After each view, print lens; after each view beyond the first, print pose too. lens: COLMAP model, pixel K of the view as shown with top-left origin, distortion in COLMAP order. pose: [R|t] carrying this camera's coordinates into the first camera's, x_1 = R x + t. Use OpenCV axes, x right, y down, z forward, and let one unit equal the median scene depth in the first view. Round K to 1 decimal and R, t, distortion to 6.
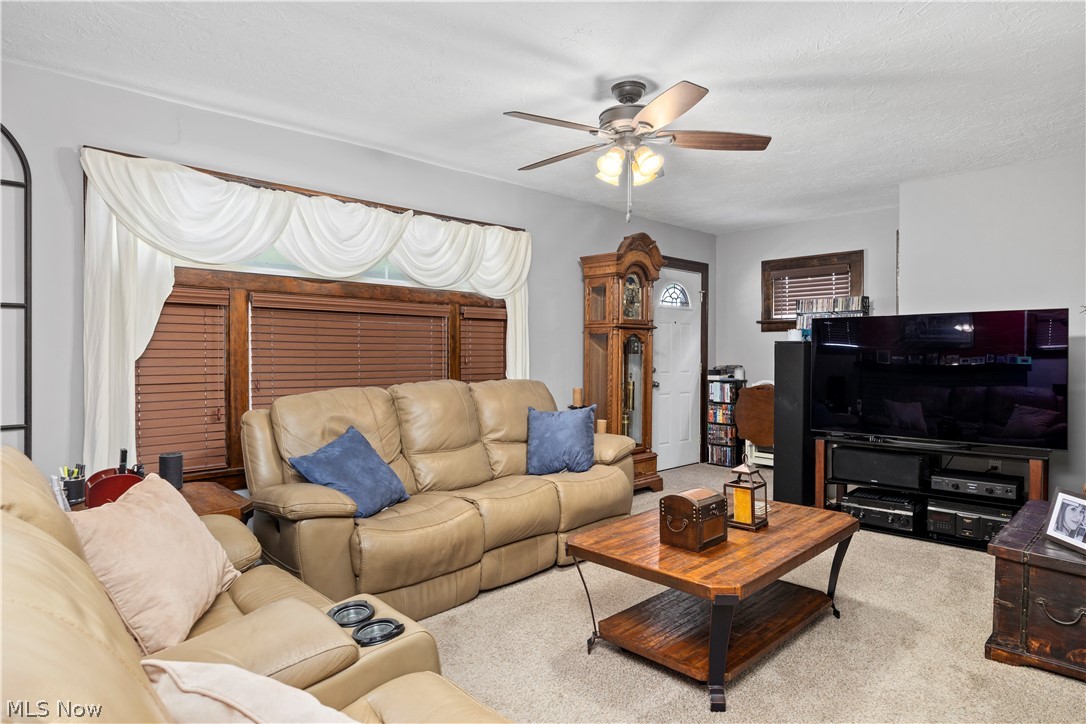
lens RADIAL K [[610.3, 0, 537.7], [0, 610.3, 357.1], [0, 0, 1]] dist [-0.004227, 0.000665]
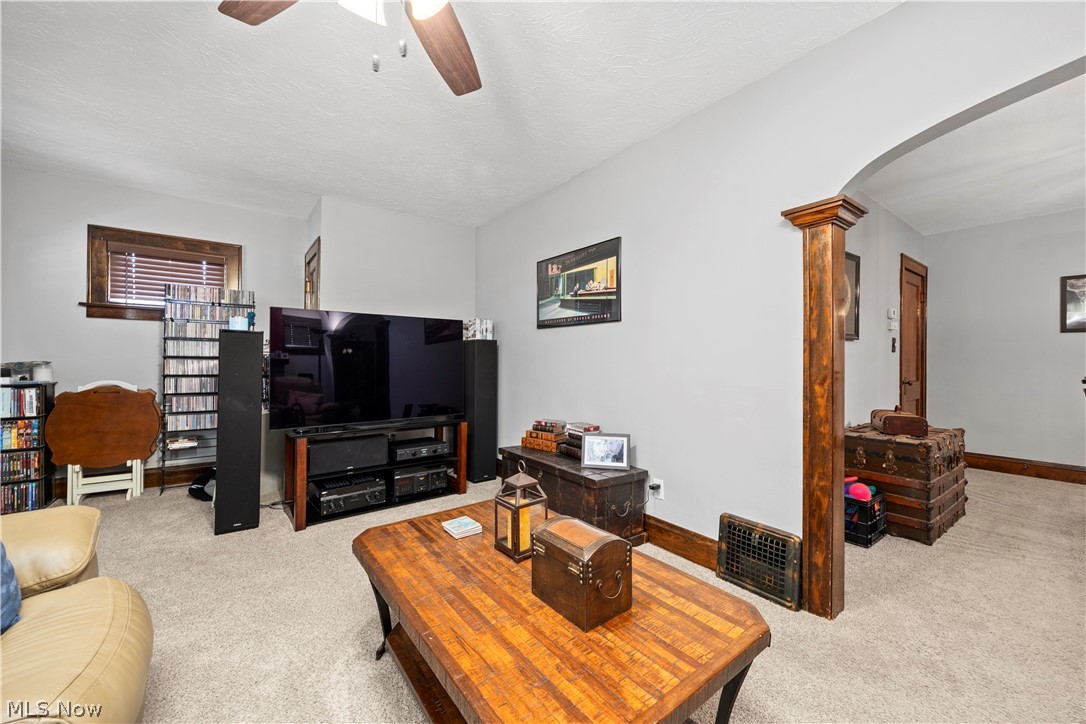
lens RADIAL K [[421.6, 0, 541.1], [0, 421.6, 352.9], [0, 0, 1]] dist [-0.005835, 0.000691]
pose [[0.101481, 0.011570, 0.994770, -0.094590], [-0.002474, 0.999932, -0.011378, 0.007504], [-0.994834, -0.001306, 0.101502, 0.390137]]
